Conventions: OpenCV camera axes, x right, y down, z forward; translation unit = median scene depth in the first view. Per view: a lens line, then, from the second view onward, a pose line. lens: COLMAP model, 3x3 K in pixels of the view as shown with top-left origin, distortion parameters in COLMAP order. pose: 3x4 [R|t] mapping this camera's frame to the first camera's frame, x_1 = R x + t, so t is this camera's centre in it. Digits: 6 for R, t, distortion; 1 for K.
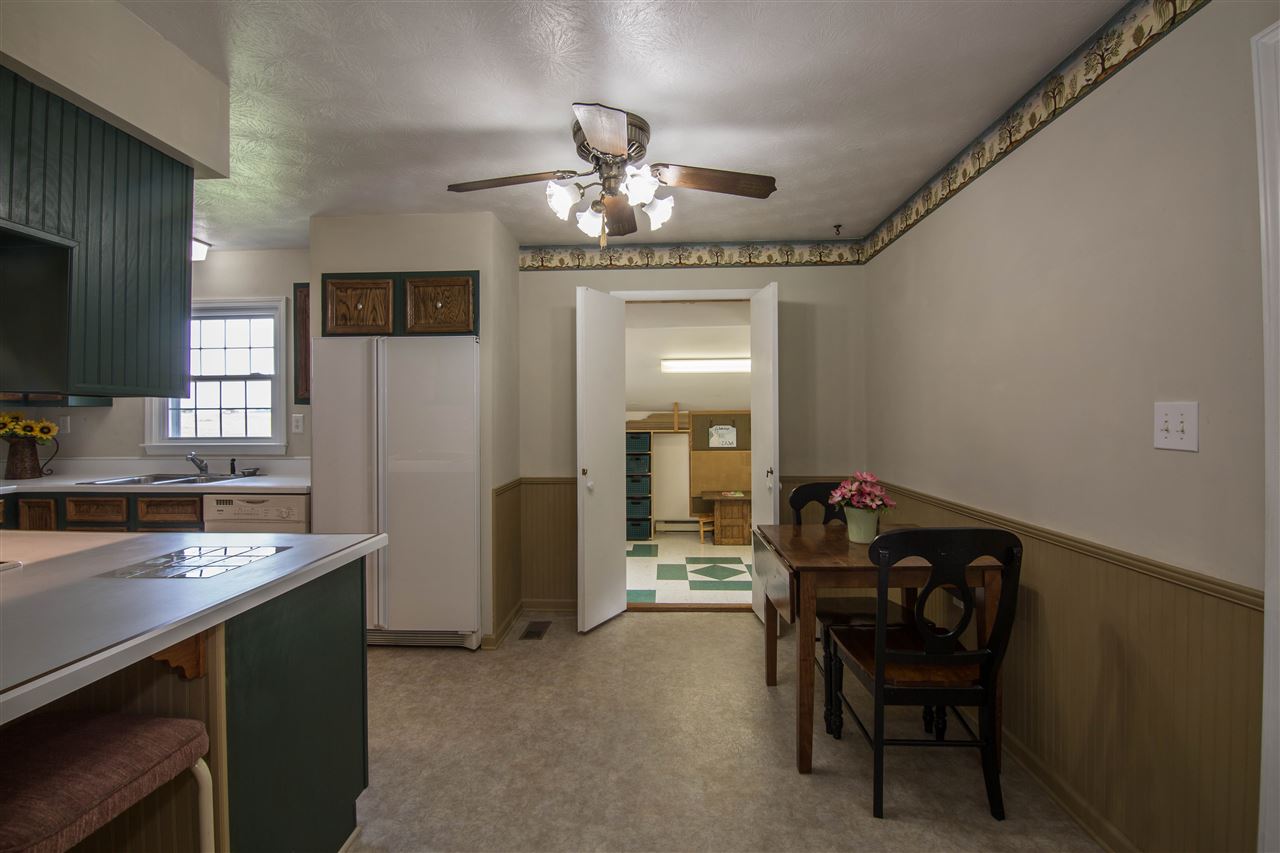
lens RADIAL K [[578.4, 0, 640.9], [0, 578.4, 416.9], [0, 0, 1]] dist [-0.034300, -0.000171]
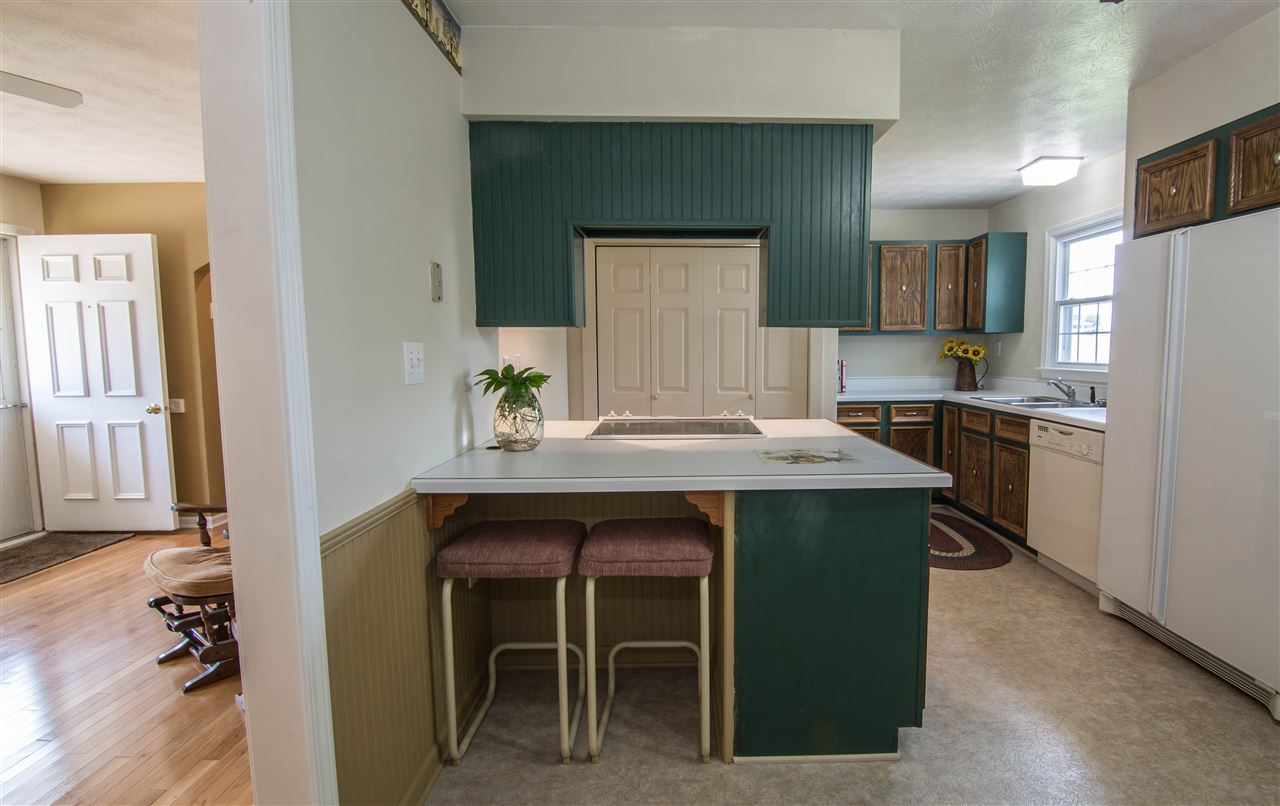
lens RADIAL K [[607.5, 0, 681.1], [0, 607.5, 406.2], [0, 0, 1]] dist [-0.021826, -0.000712]
pose [[0.034677, 0.101494, -0.994232, 0.279474], [0.007049, 0.994780, 0.101796, 0.000380], [0.999374, -0.010538, 0.033780, 0.336012]]
